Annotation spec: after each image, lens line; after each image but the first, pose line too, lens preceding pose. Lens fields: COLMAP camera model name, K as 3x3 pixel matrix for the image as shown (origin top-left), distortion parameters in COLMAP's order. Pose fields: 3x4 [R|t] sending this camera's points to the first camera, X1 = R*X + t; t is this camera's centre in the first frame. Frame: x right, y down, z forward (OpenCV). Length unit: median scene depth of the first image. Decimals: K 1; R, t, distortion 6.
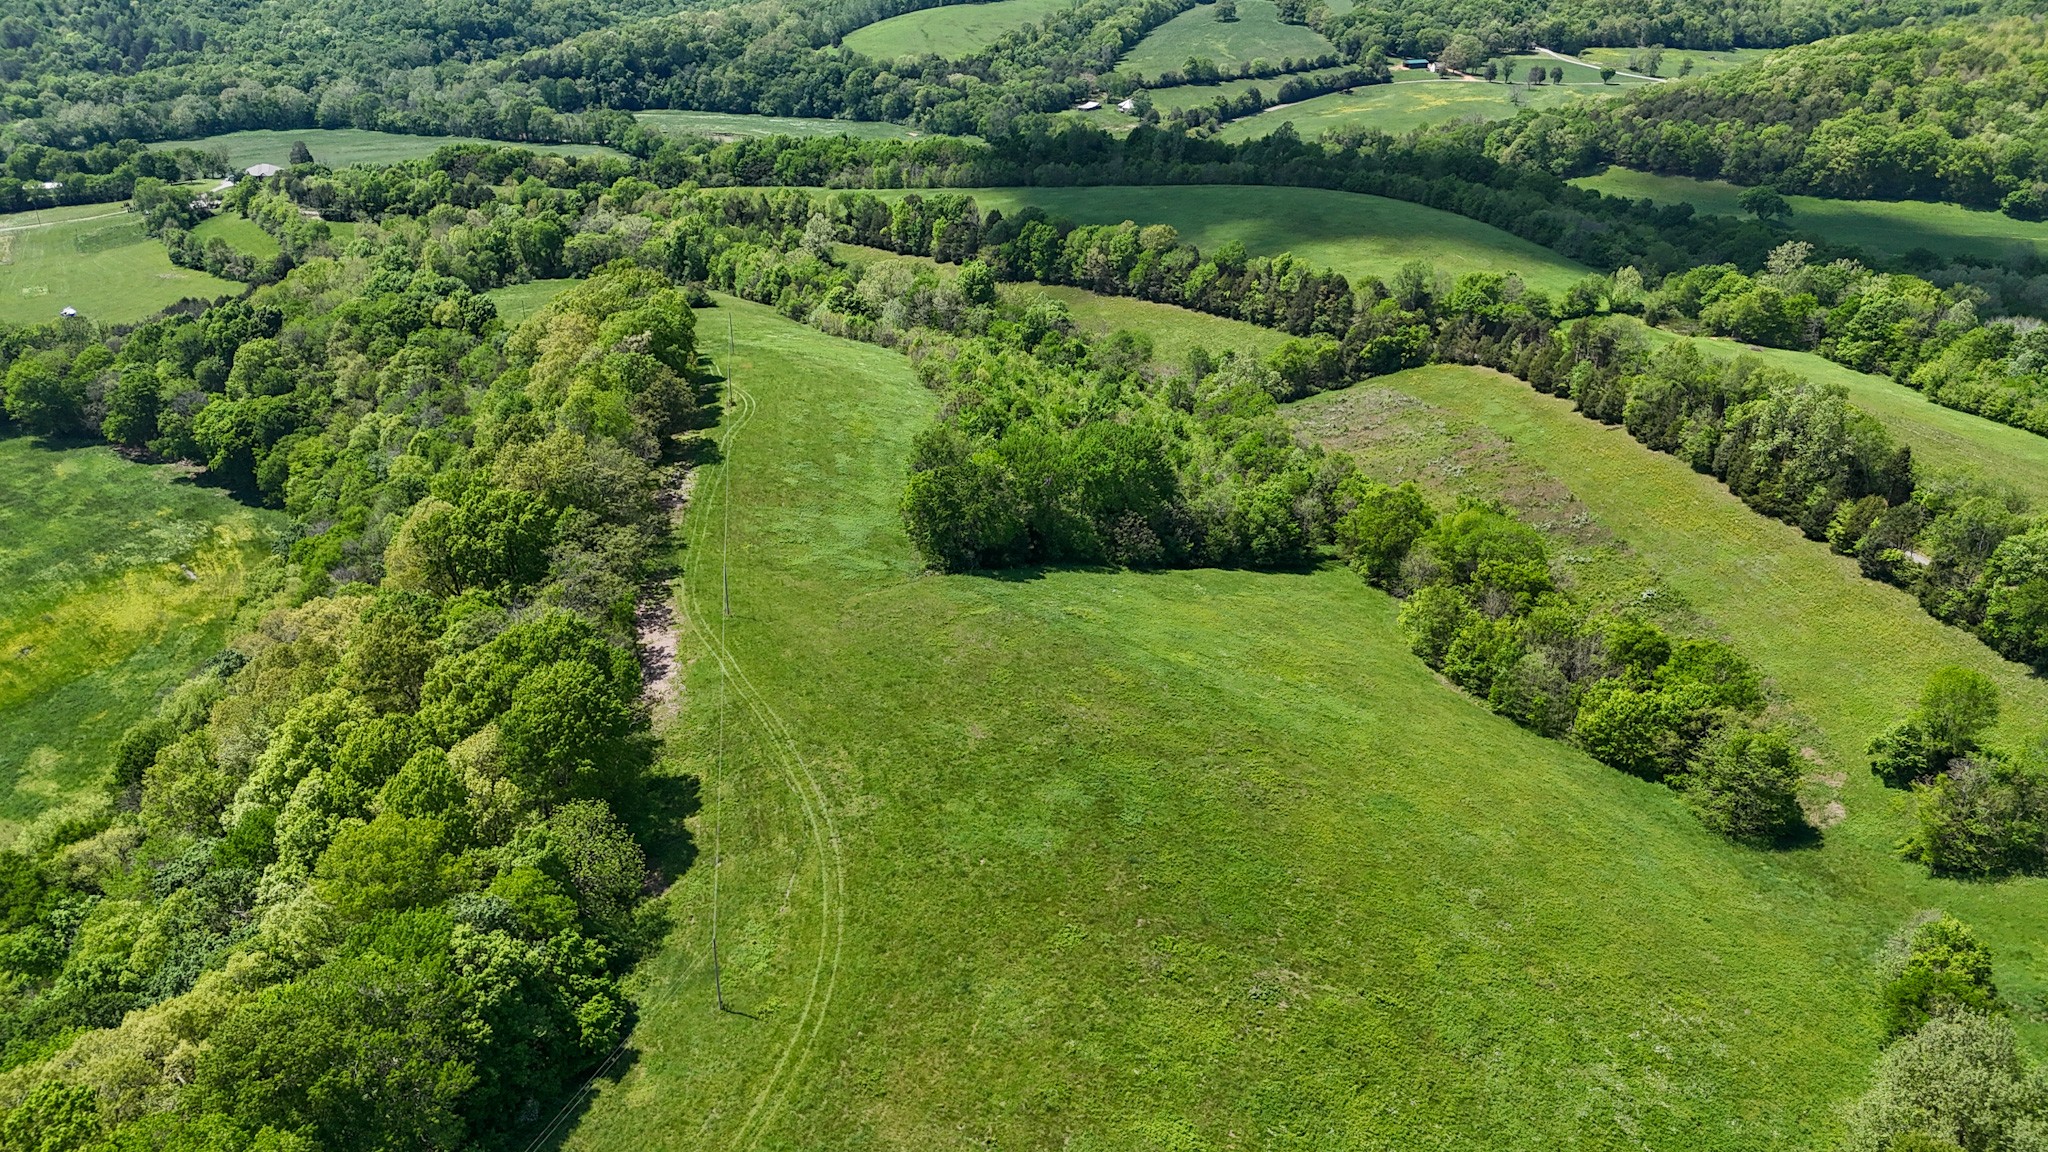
lens RADIAL K [[1491.1, 0, 1033.6], [0, 1491.1, 588.4], [0, 0, 1]] dist [0.079692, -0.079417]
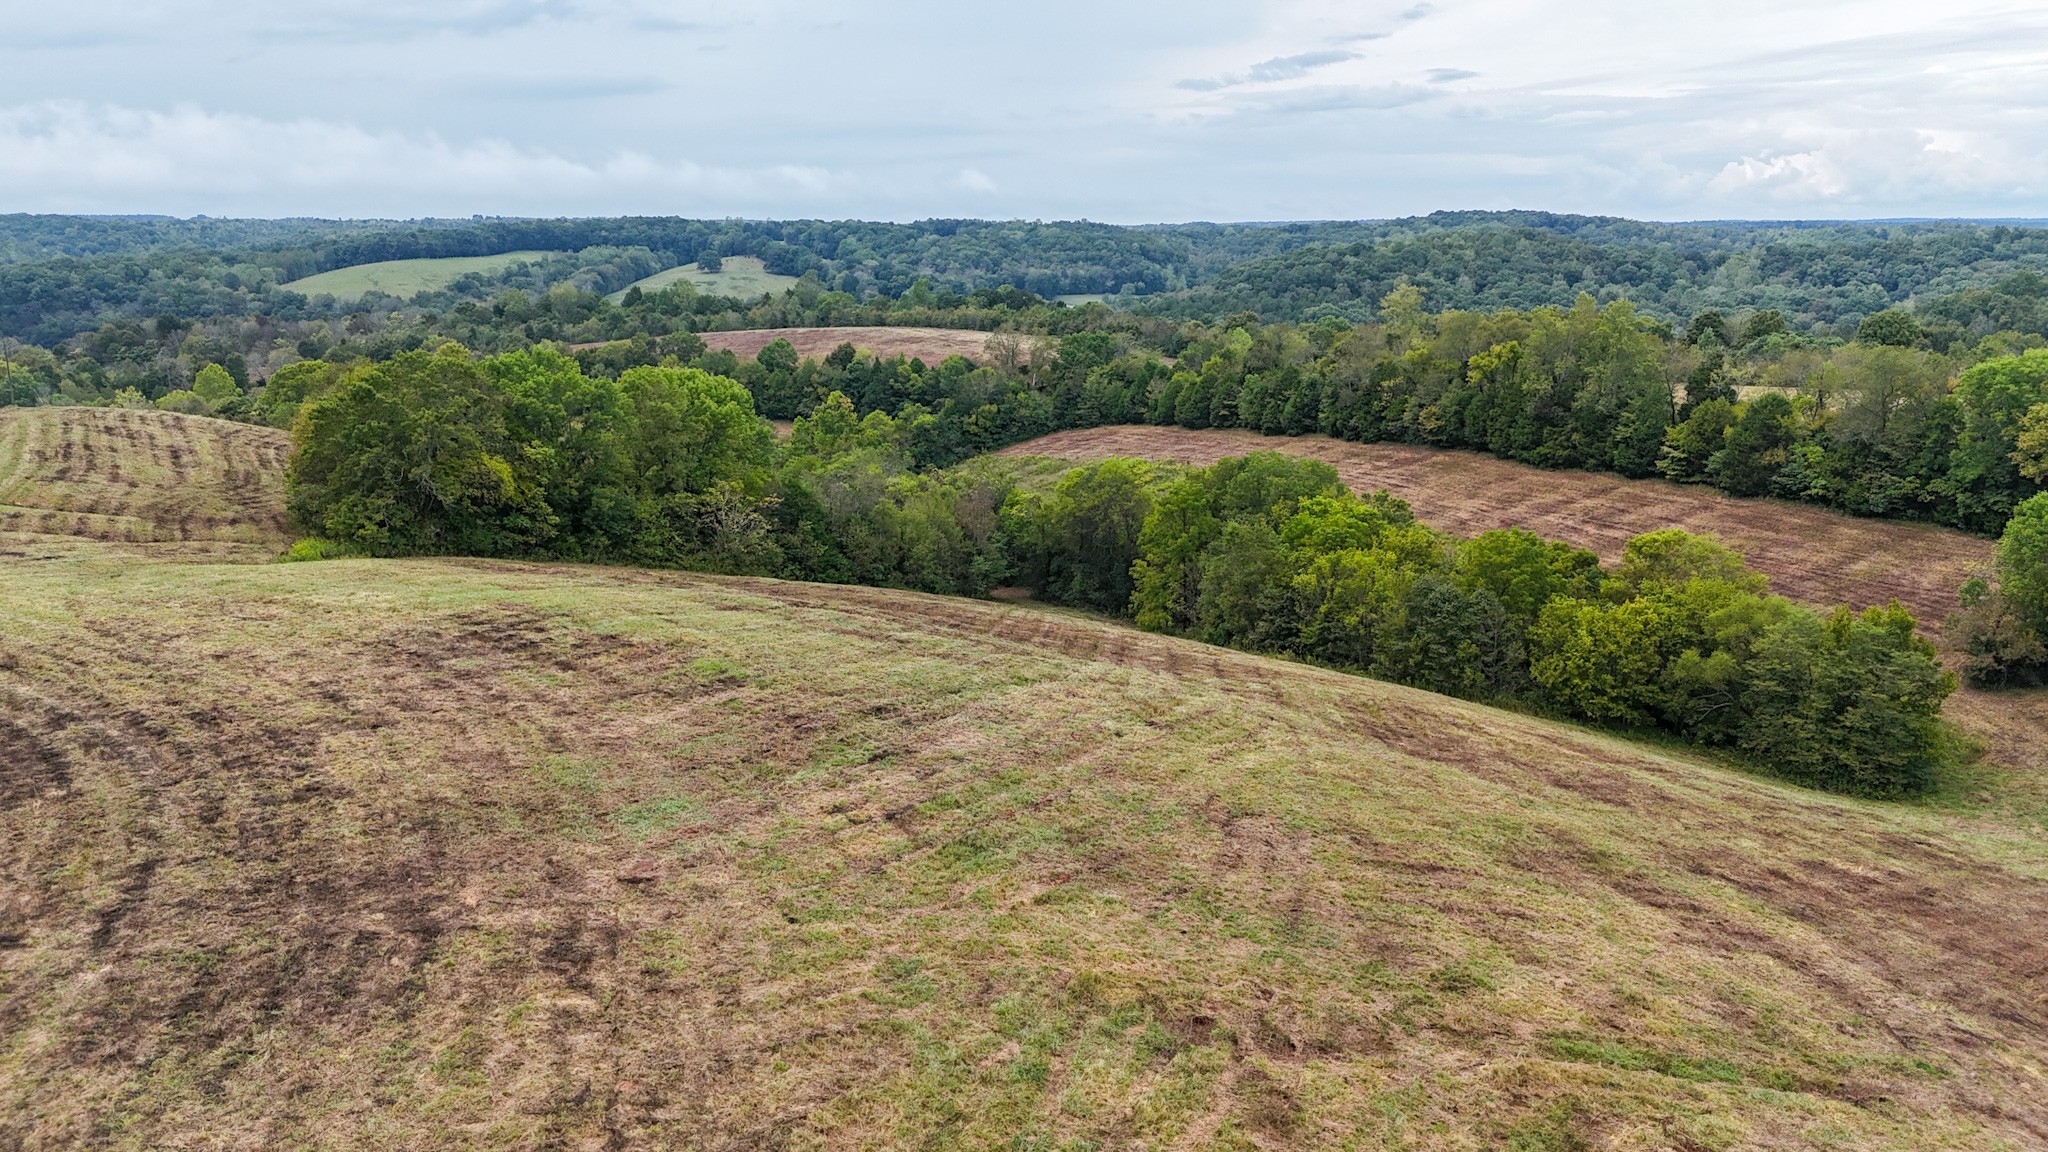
lens RADIAL K [[1491.1, 0, 1020.7], [0, 1491.1, 582.9], [0, 0, 1]] dist [0.079692, -0.079417]
pose [[0.946332, -0.076777, 0.313945, -0.008486], [0.140215, 0.972729, -0.184766, 0.075639], [-0.291197, 0.218870, 0.931289, 0.271107]]
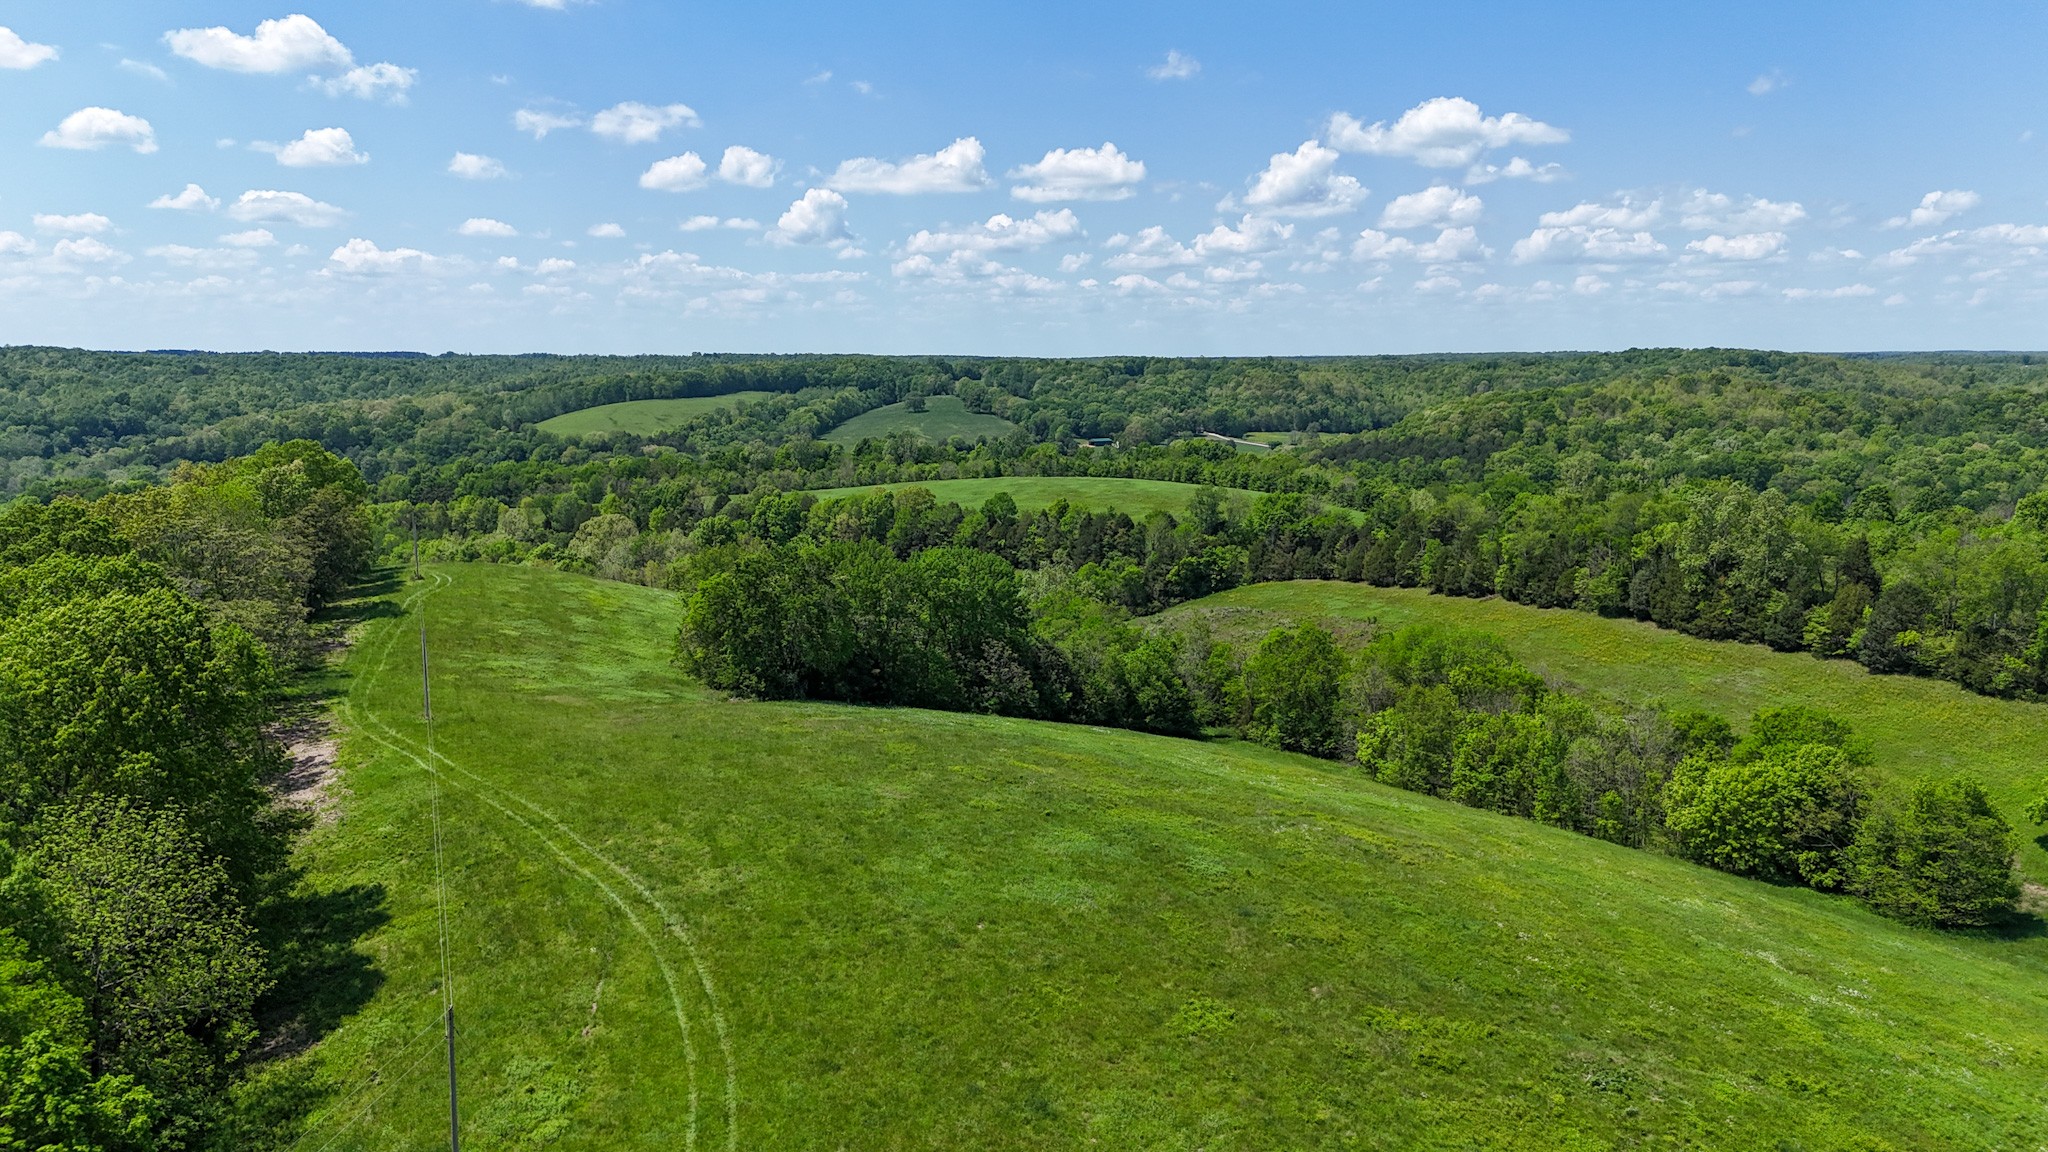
lens RADIAL K [[1491.1, 0, 1024.1], [0, 1491.1, 585.0], [0, 0, 1]] dist [0.079692, -0.079417]
pose [[0.977781, -0.034585, 0.206757, -0.047931], [0.092284, 0.956598, -0.276412, 0.084182], [-0.188223, 0.289350, 0.938535, 0.188227]]
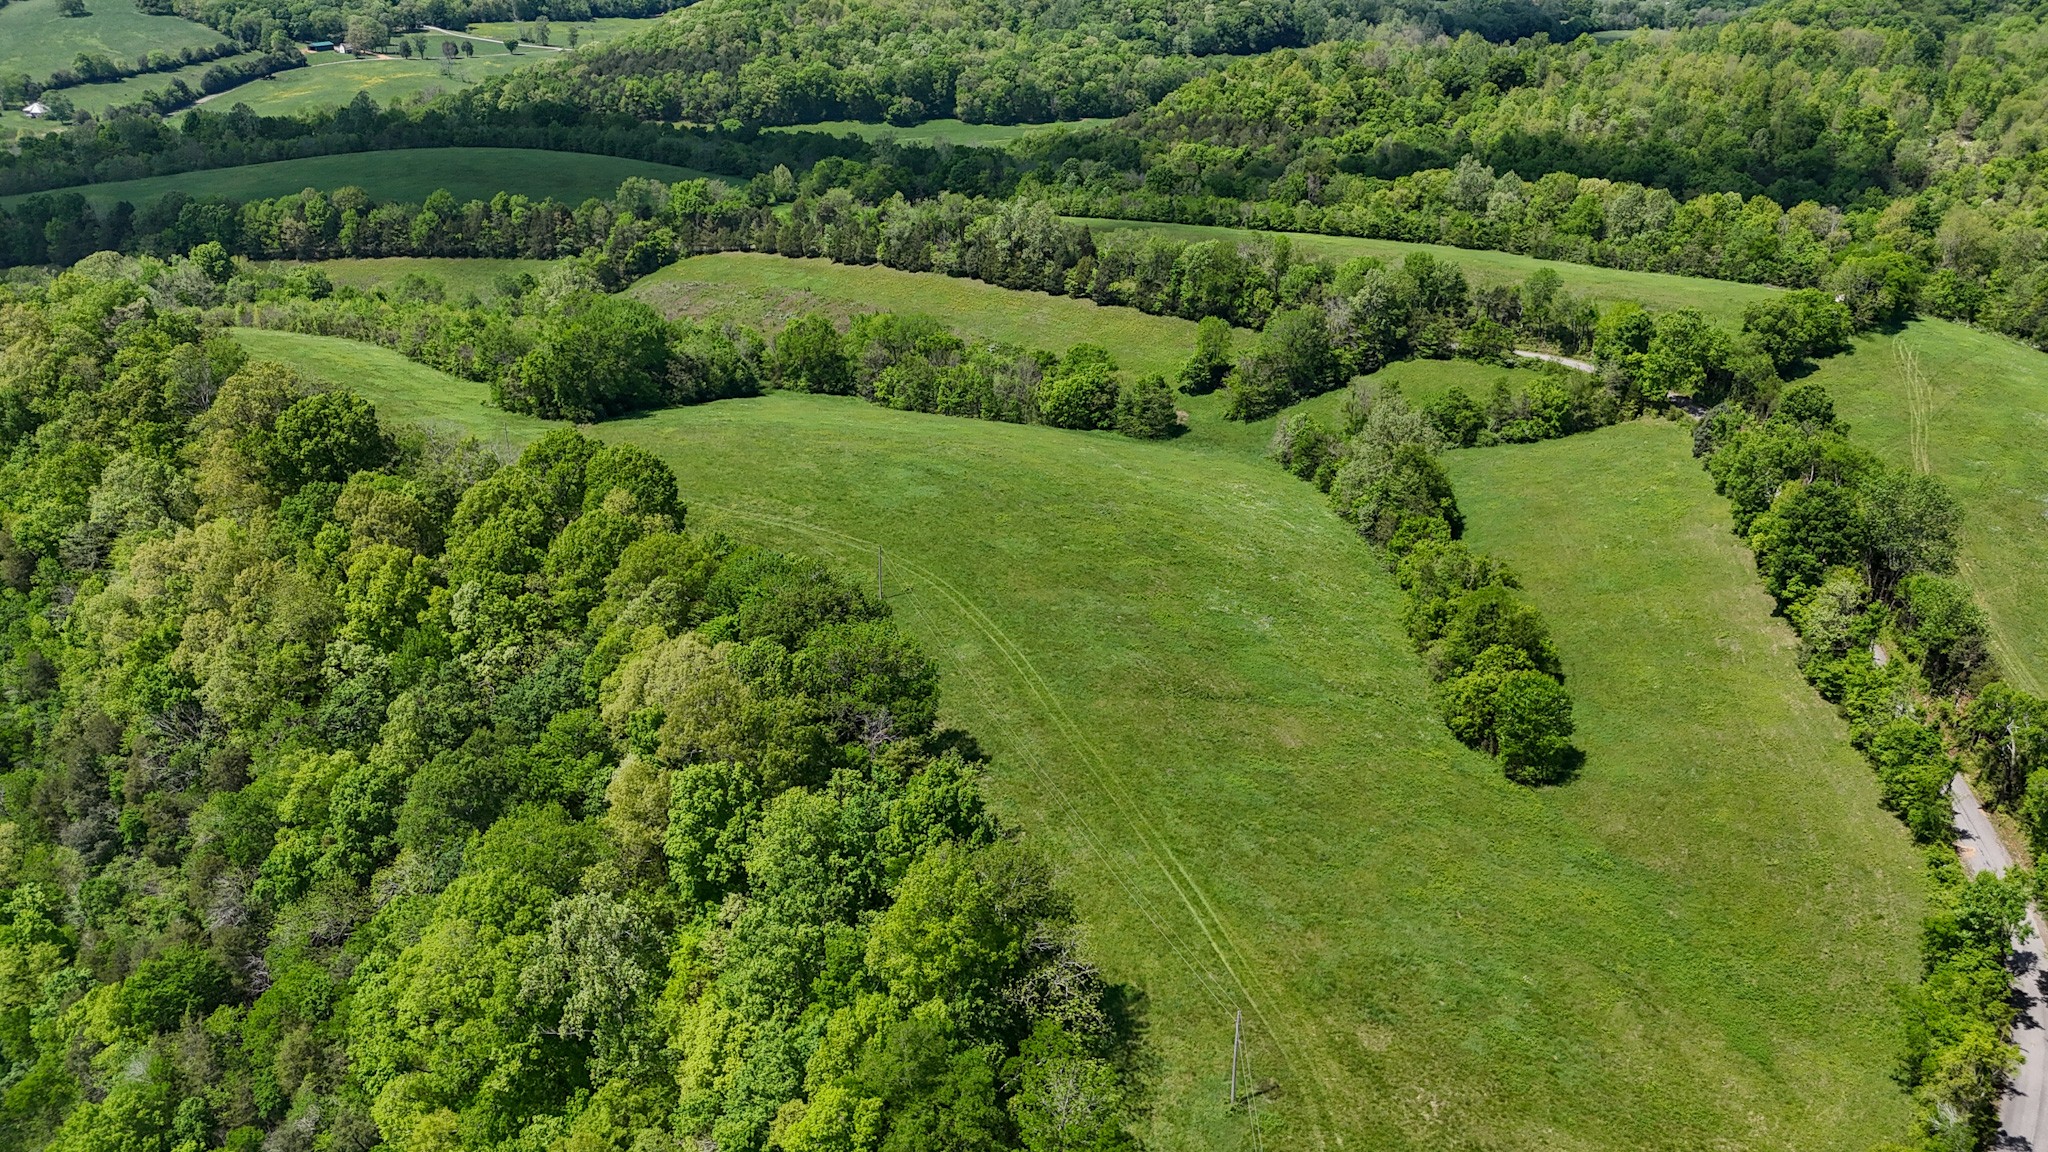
lens RADIAL K [[1491.1, 0, 1017.5], [0, 1491.1, 589.0], [0, 0, 1]] dist [0.079692, -0.079417]
pose [[0.736586, -0.293442, 0.609371, -0.352543], [0.289609, 0.951043, 0.107905, 0.051312], [-0.611202, 0.096998, 0.785509, -0.092950]]
